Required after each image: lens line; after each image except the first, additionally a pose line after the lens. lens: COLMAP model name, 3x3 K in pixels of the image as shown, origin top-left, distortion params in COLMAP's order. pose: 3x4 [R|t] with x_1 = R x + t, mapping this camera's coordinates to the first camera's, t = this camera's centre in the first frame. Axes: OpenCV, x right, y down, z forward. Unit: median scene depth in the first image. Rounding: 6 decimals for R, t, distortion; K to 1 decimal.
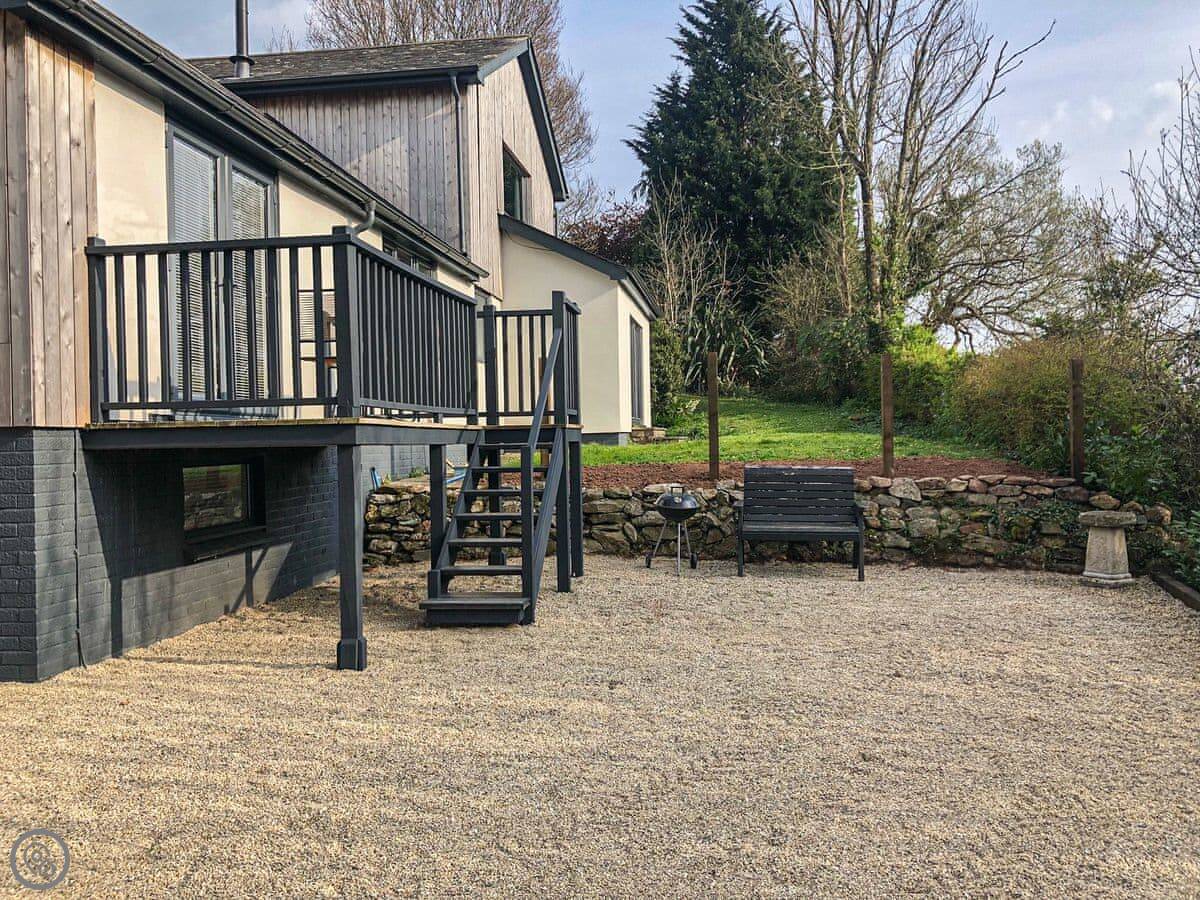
lens RADIAL K [[956.0, 0, 594.2], [0, 956.0, 444.5], [0, 0, 1]] dist [0.059650, -0.121423]
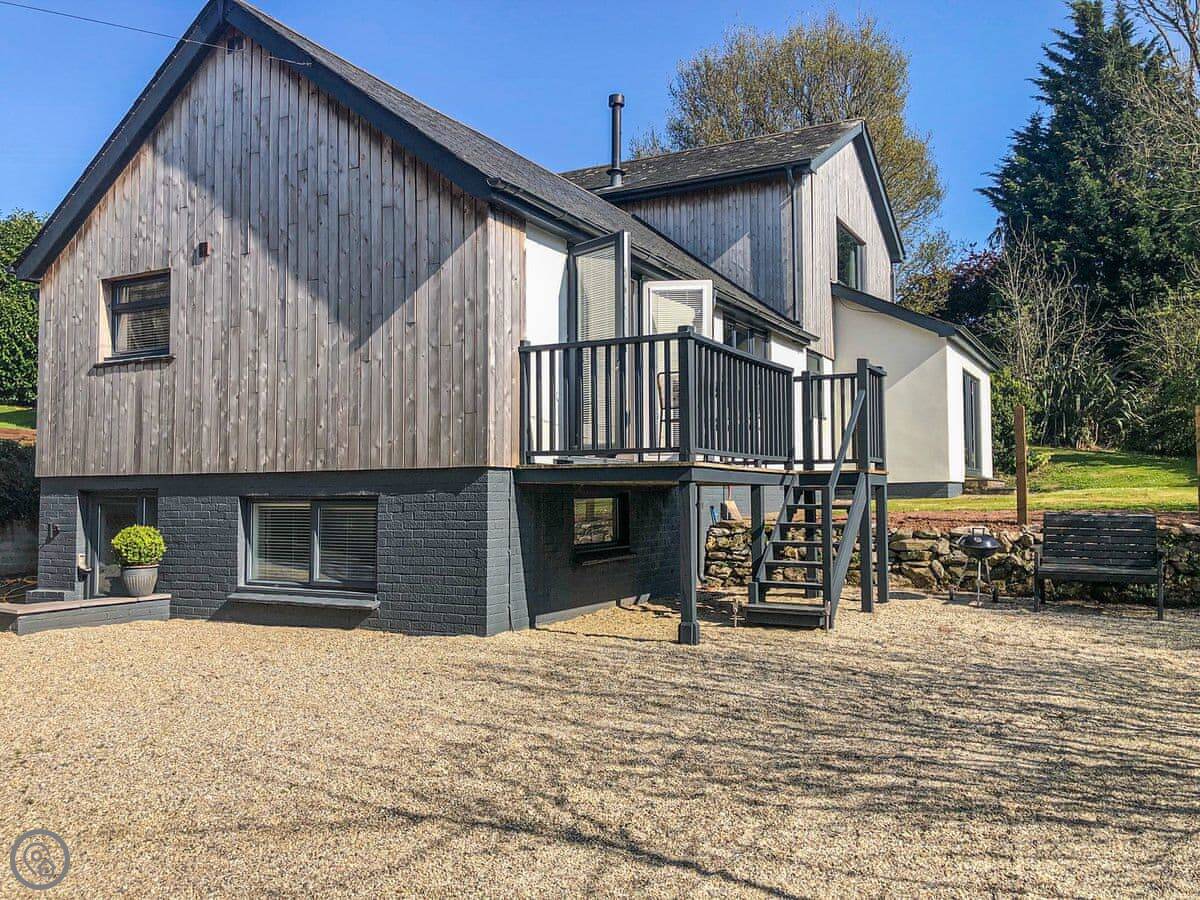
lens RADIAL K [[956.0, 0, 594.2], [0, 956.0, 444.5], [0, 0, 1]] dist [0.059650, -0.121423]
pose [[0.934421, -0.002386, -0.356162, 0.062864], [-0.017143, 0.998517, -0.051666, 0.011781], [0.355757, 0.054384, 0.932995, -0.193512]]
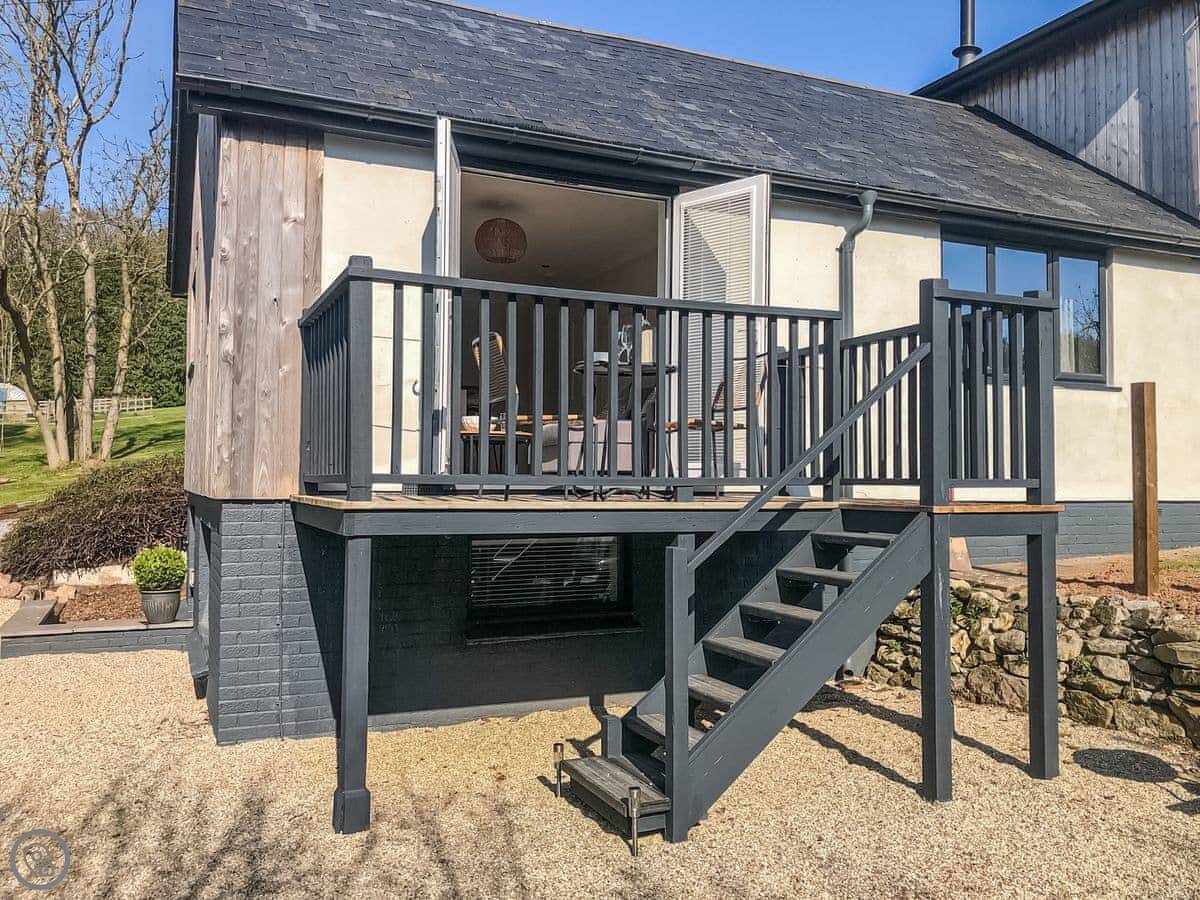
lens RADIAL K [[975.0, 0, 578.1], [0, 975.0, 446.9], [0, 0, 1]] dist [-0.005206, -0.007433]
pose [[0.535557, -0.006507, -0.844474, 0.282025], [-0.021083, 0.999556, -0.021072, -0.032992], [0.844236, 0.029089, 0.535182, 0.402431]]
